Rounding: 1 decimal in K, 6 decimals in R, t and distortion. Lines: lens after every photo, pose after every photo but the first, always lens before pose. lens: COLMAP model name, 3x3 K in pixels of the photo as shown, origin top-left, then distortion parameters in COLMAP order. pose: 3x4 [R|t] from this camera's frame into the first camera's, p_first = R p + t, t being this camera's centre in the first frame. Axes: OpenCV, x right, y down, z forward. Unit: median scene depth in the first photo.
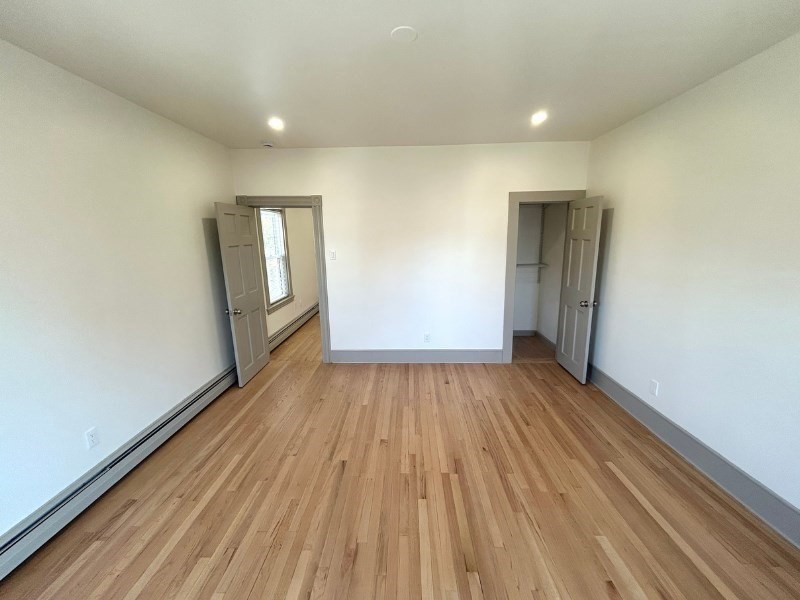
lens RADIAL K [[322.4, 0, 399.8], [0, 322.4, 299.3], [0, 0, 1]] dist [-0.000979, 0.000350]
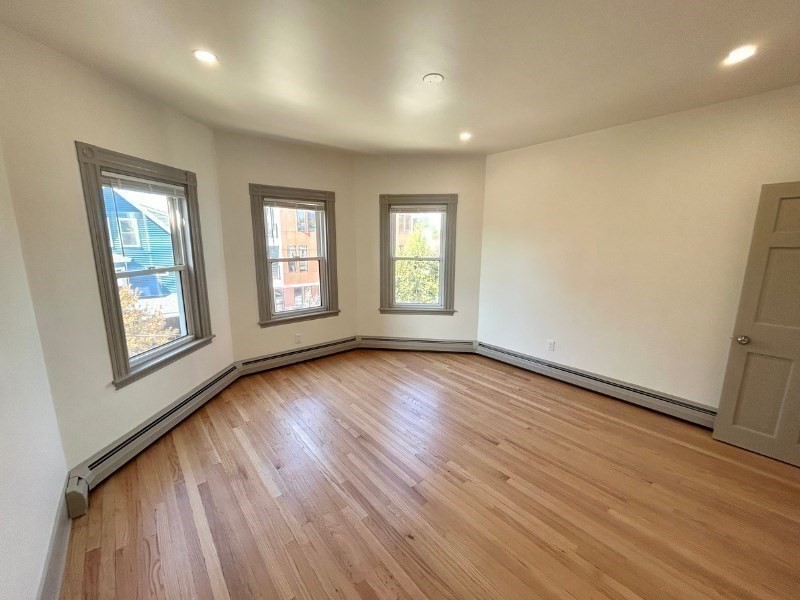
lens RADIAL K [[322.4, 0, 399.5], [0, 322.4, 298.7], [0, 0, 1]] dist [-0.000979, 0.000350]
pose [[-0.745444, 0.134459, -0.652866, 0.736057], [-0.123116, 0.934819, 0.333102, -0.280294], [0.655100, 0.328687, -0.680301, 1.419167]]
